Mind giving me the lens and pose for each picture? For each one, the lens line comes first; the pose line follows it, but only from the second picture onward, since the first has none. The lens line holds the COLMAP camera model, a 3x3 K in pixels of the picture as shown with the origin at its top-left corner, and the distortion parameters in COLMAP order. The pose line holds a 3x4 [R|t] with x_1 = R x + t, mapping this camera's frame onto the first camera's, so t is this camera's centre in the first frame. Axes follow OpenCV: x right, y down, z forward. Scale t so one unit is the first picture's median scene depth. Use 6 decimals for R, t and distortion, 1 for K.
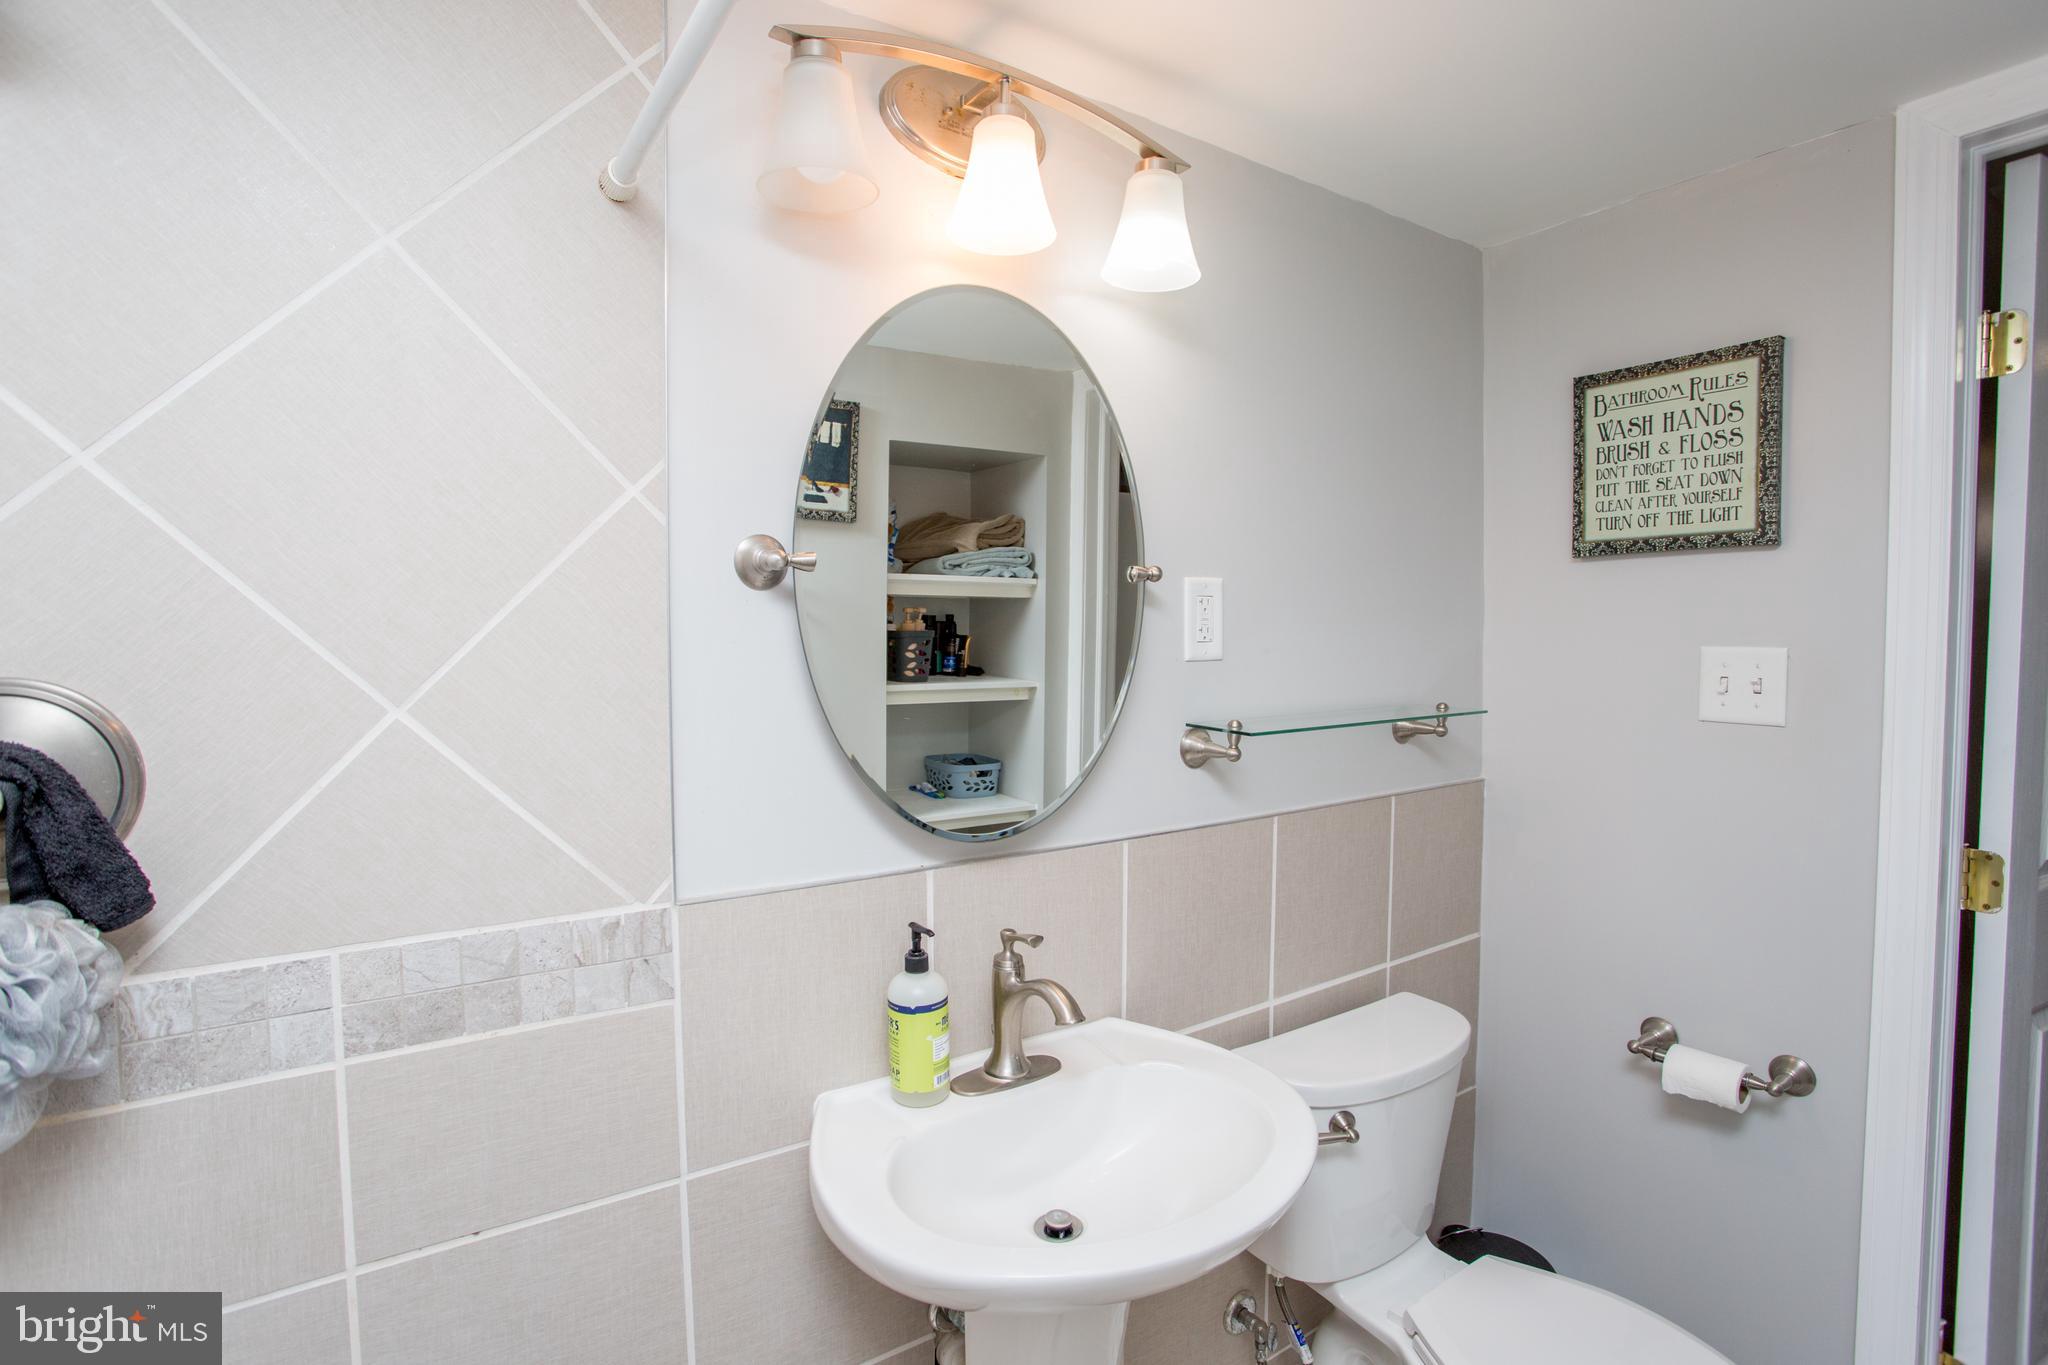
lens RADIAL K [[993.7, 0, 1022.7], [0, 993.7, 674.9], [0, 0, 1]] dist [-0.074971, 0.029613]
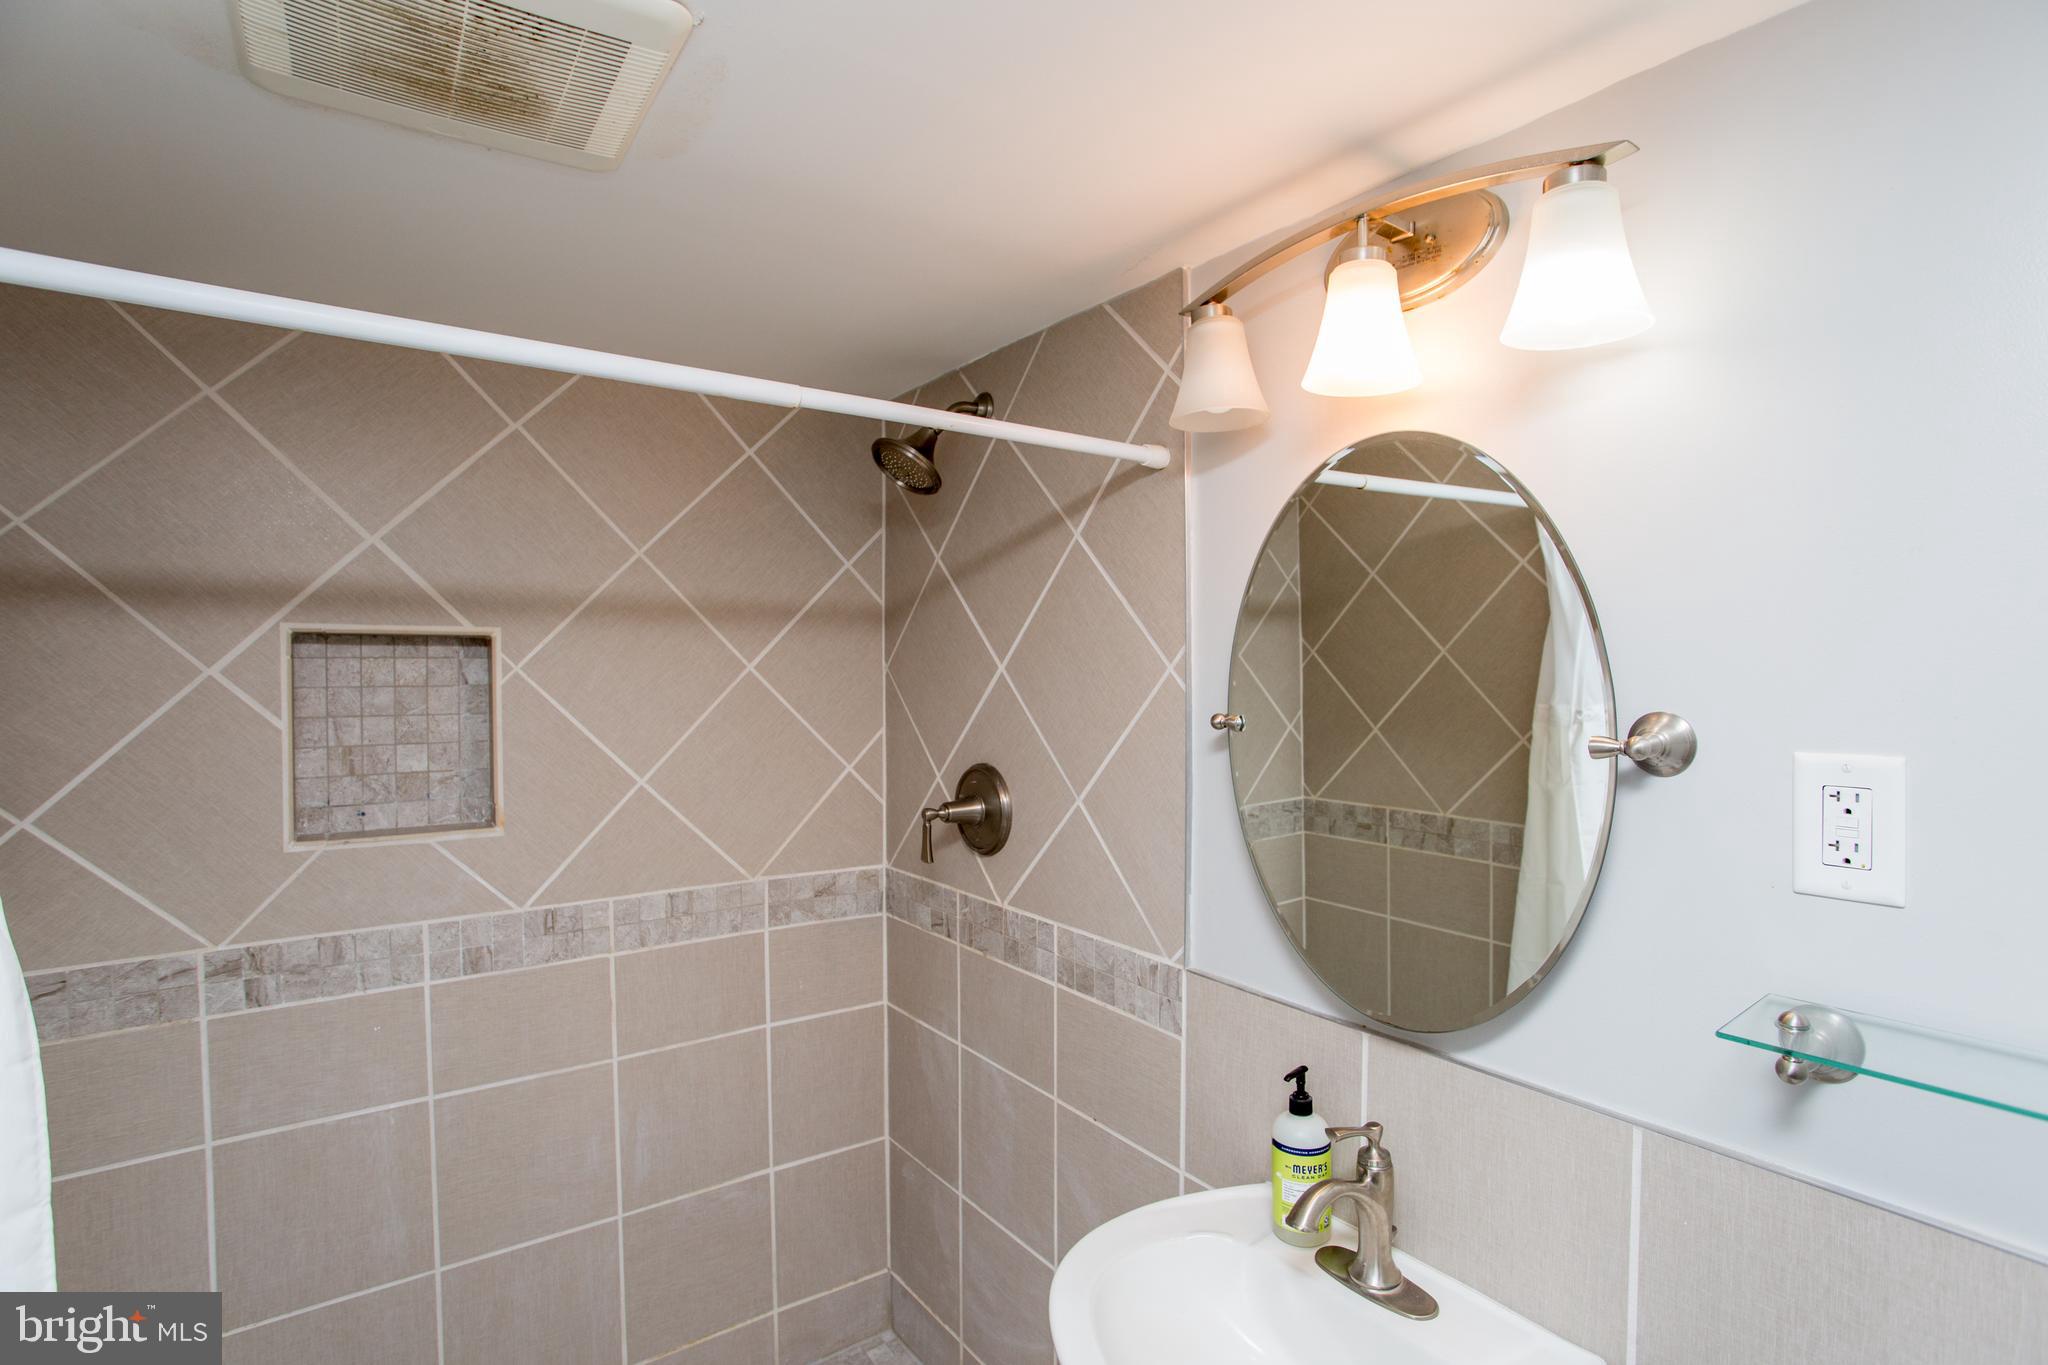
lens RADIAL K [[993.7, 0, 1023.3], [0, 993.7, 672.0], [0, 0, 1]] dist [-0.074971, 0.029613]
pose [[0.045941, 0.020101, -0.998742, 1.015088], [-0.036041, 0.999180, 0.018452, -0.198846], [0.998294, 0.035148, 0.046628, 0.712808]]
